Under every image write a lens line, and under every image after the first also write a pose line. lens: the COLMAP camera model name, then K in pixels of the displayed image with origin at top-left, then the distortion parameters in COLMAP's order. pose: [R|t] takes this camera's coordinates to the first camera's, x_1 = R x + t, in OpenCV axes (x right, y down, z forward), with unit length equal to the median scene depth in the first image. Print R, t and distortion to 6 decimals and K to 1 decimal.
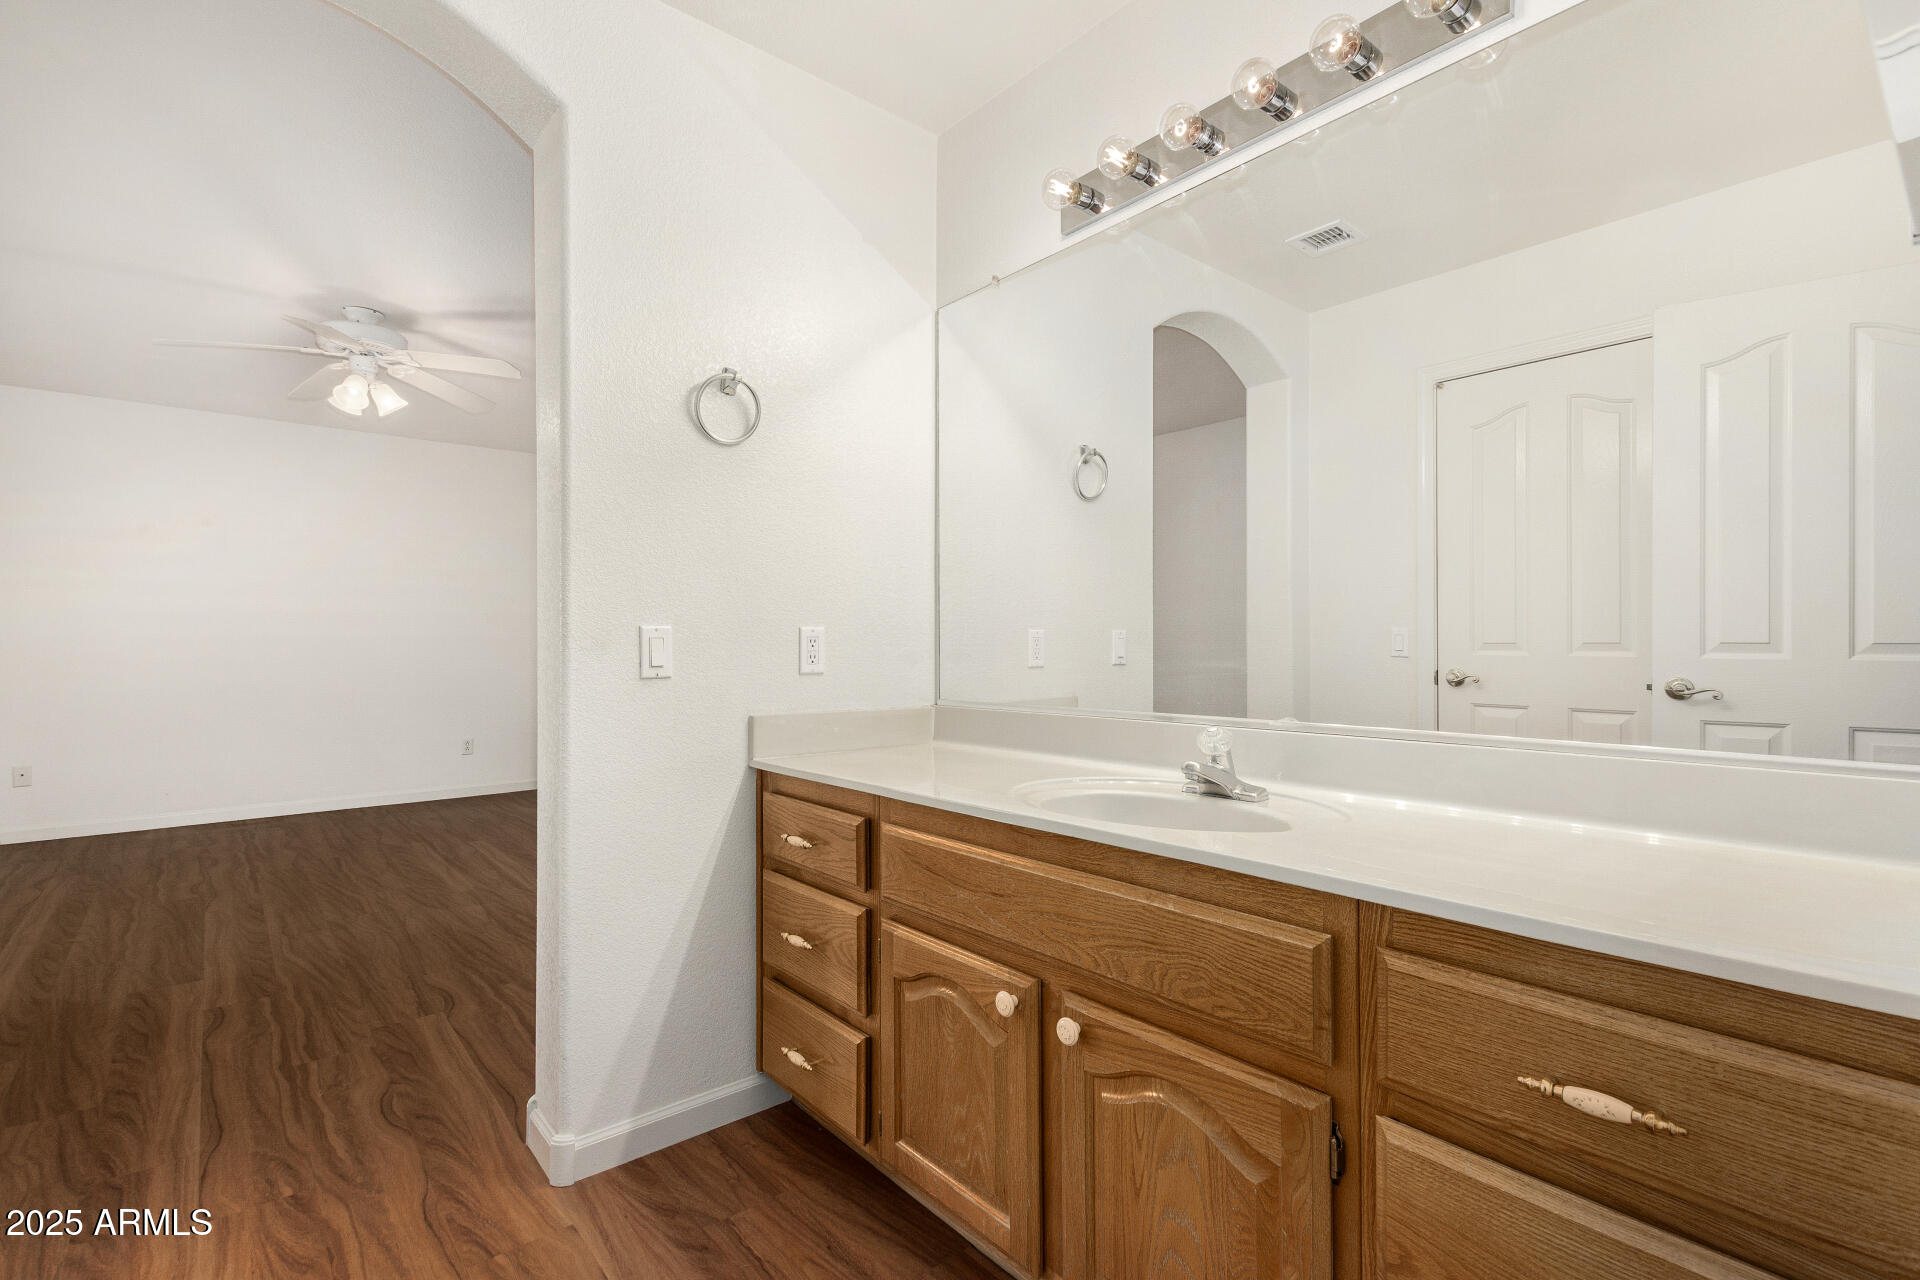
lens RADIAL K [[887.8, 0, 941.7], [0, 887.8, 637.7], [0, 0, 1]] dist [0.005645, -0.002562]
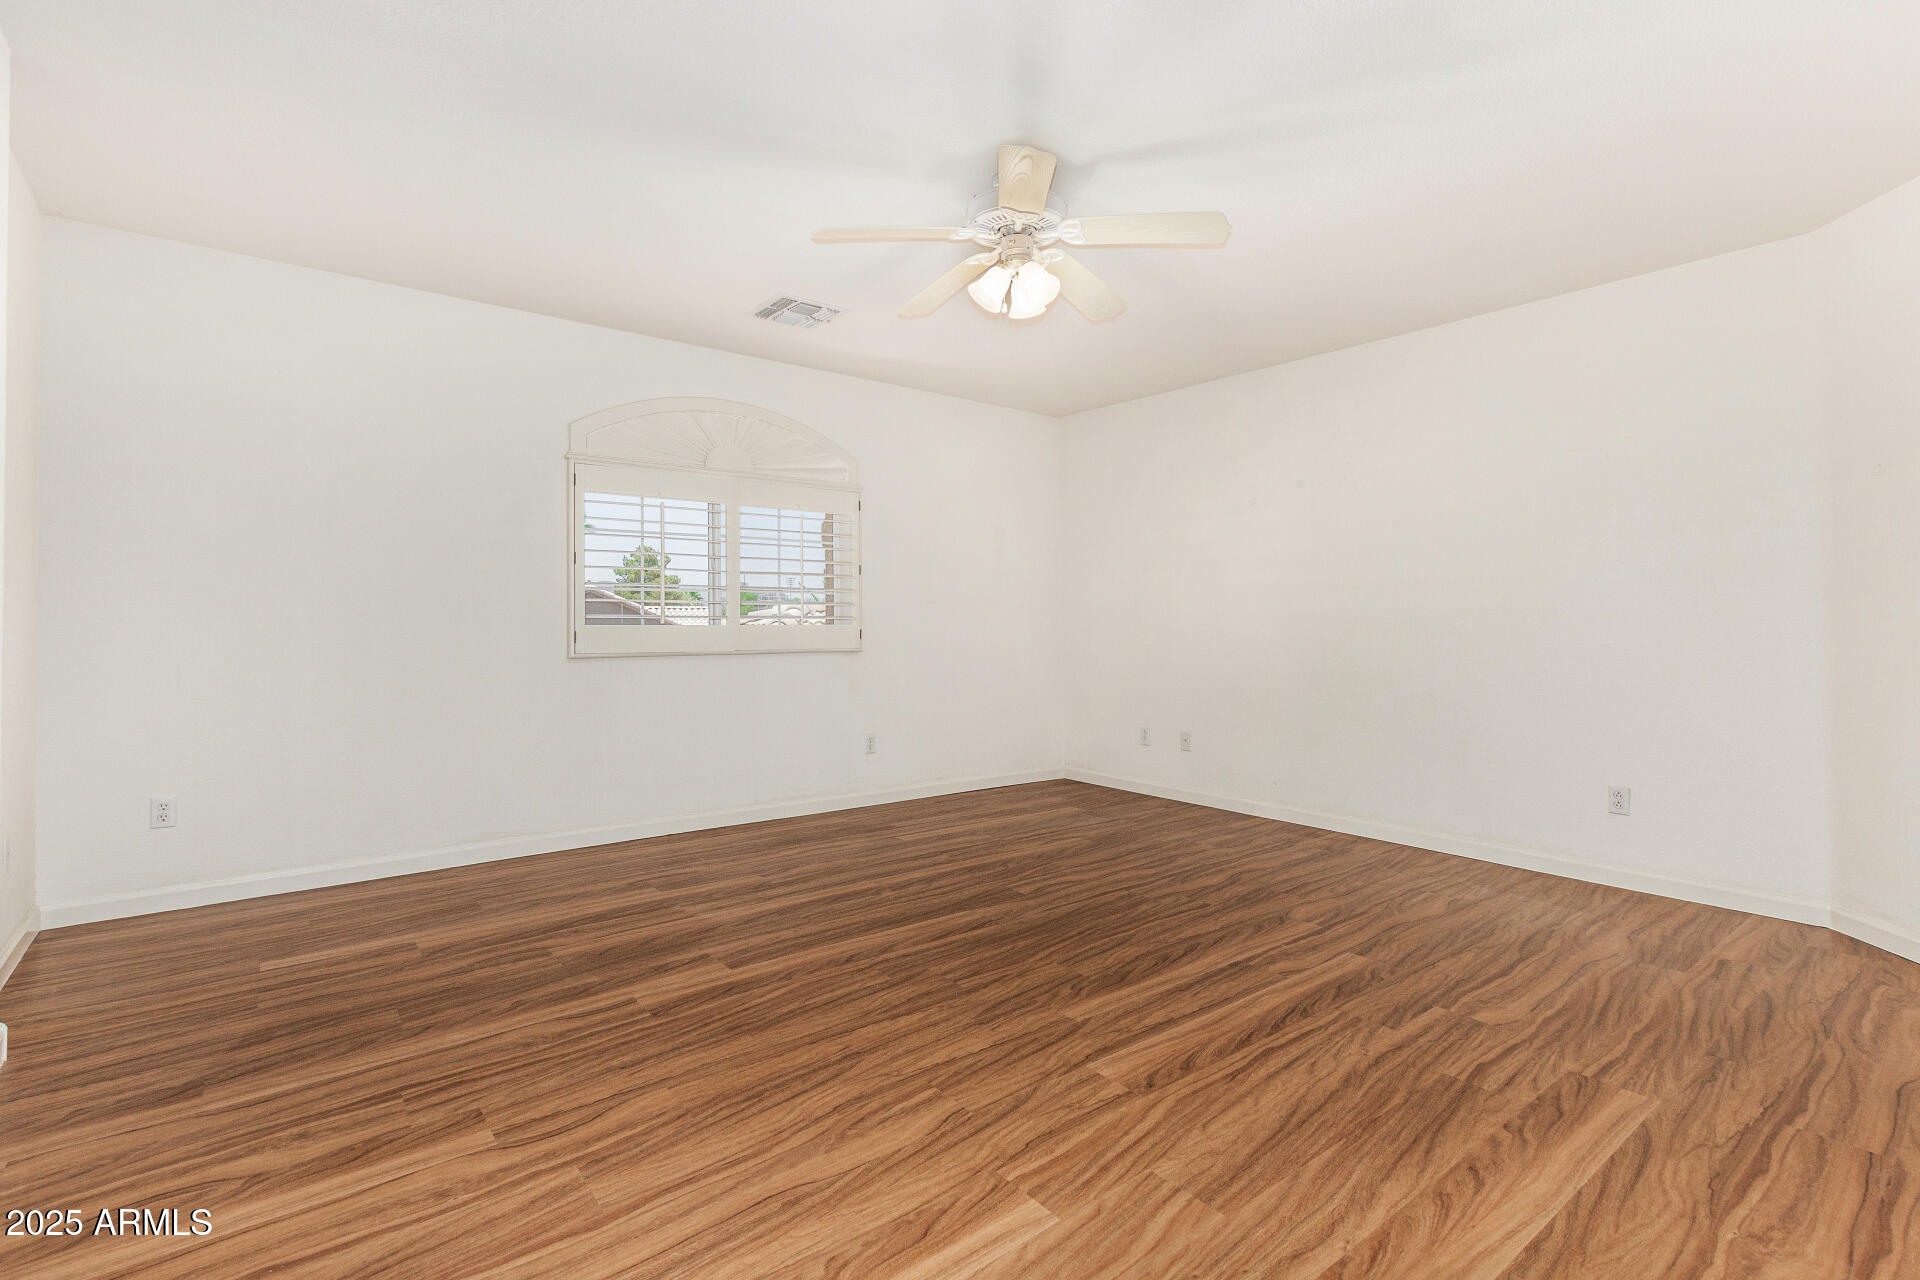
lens RADIAL K [[887.8, 0, 955.0], [0, 887.8, 636.4], [0, 0, 1]] dist [0.005645, -0.002562]
pose [[-0.018886, 0.024625, -0.999518, 0.101746], [0.001973, 0.999696, 0.024592, -0.000275], [0.999820, -0.001507, -0.018929, 1.068968]]
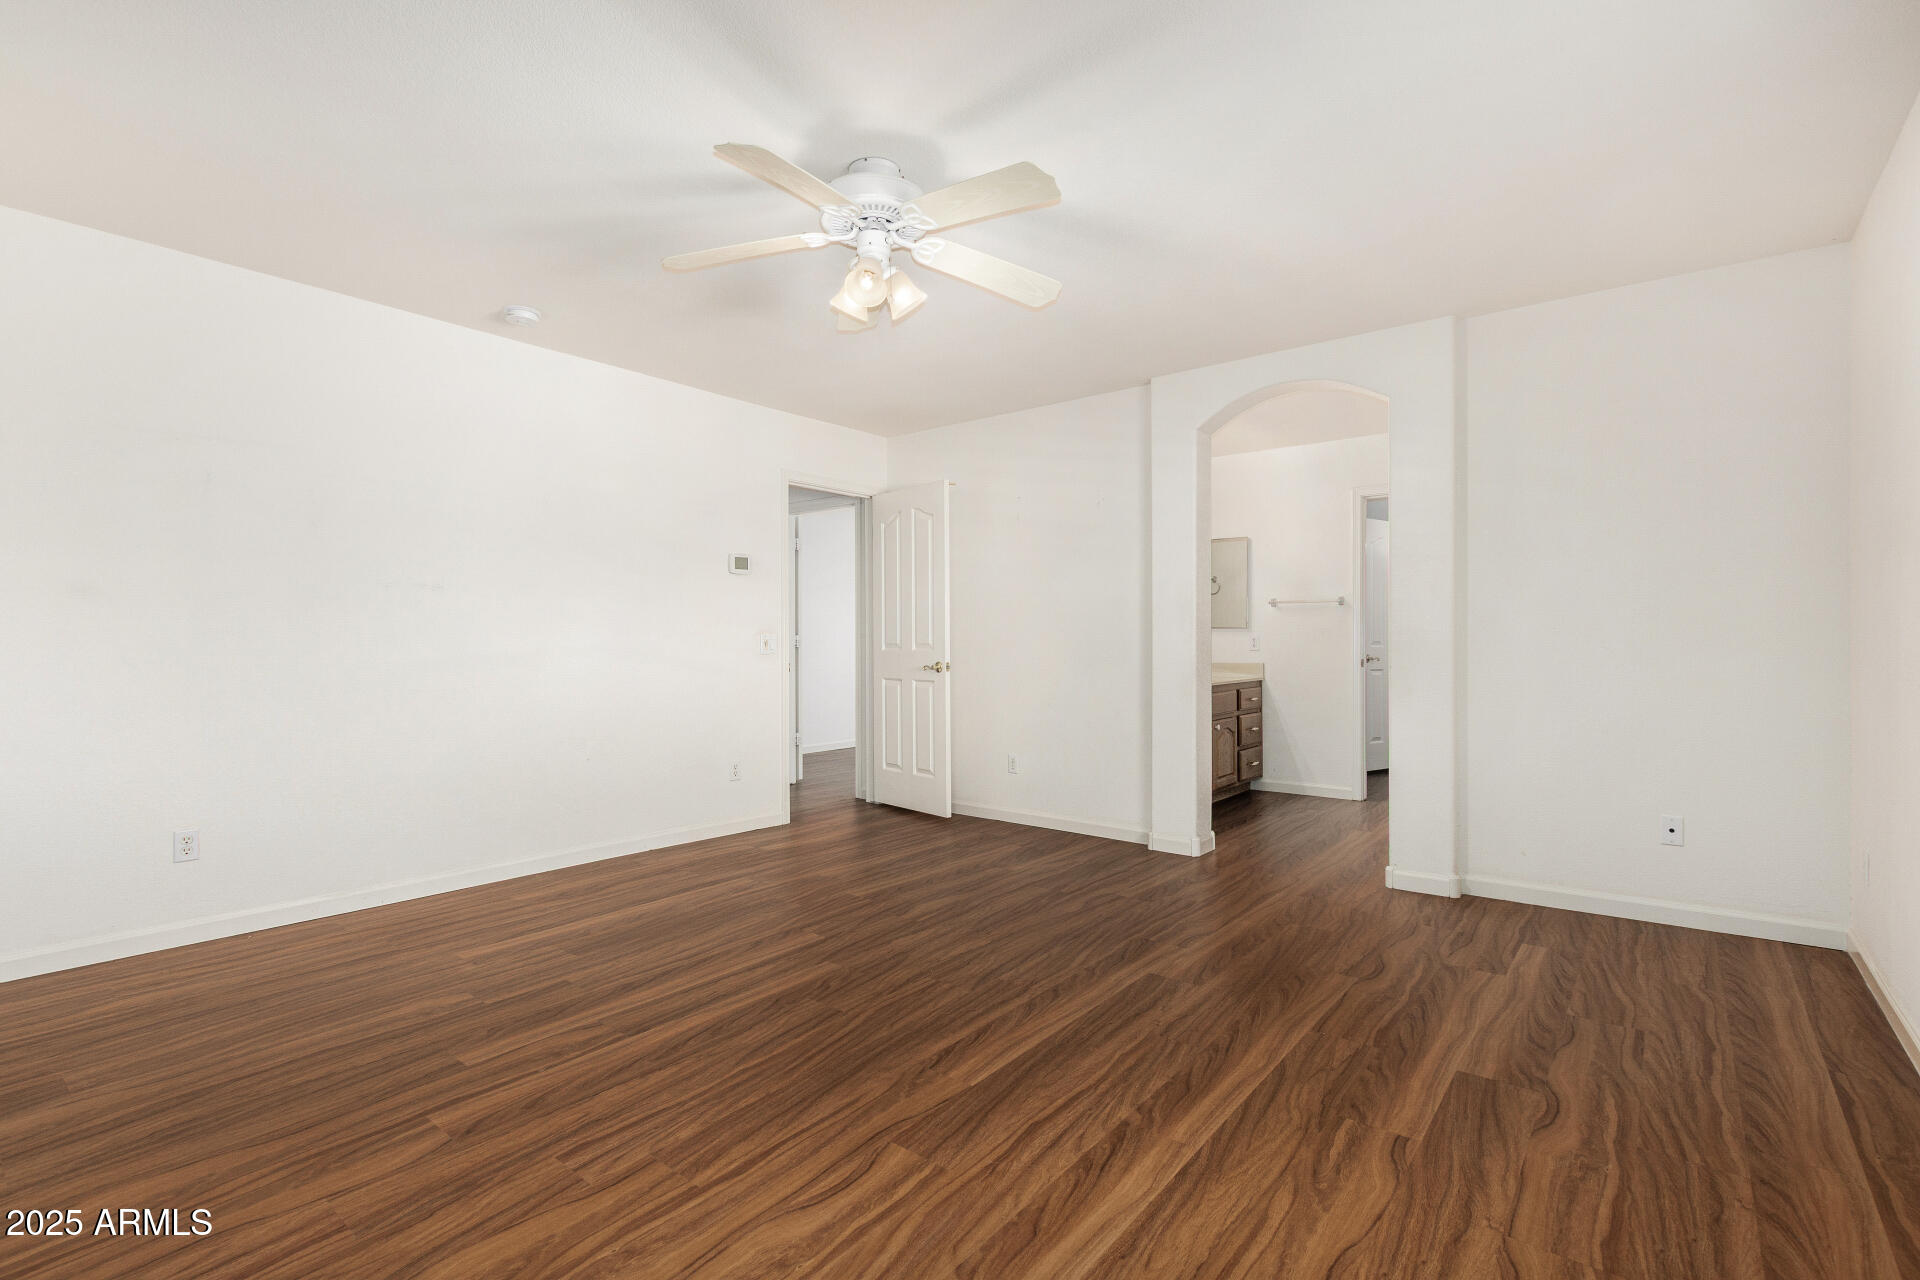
lens RADIAL K [[887.8, 0, 958.8], [0, 887.8, 642.6], [0, 0, 1]] dist [0.005645, -0.002562]
pose [[-0.205712, 0.004617, 0.978602, -1.516716], [-0.003310, 0.999980, -0.005414, 0.008085], [-0.978607, -0.004353, -0.205693, 1.210056]]
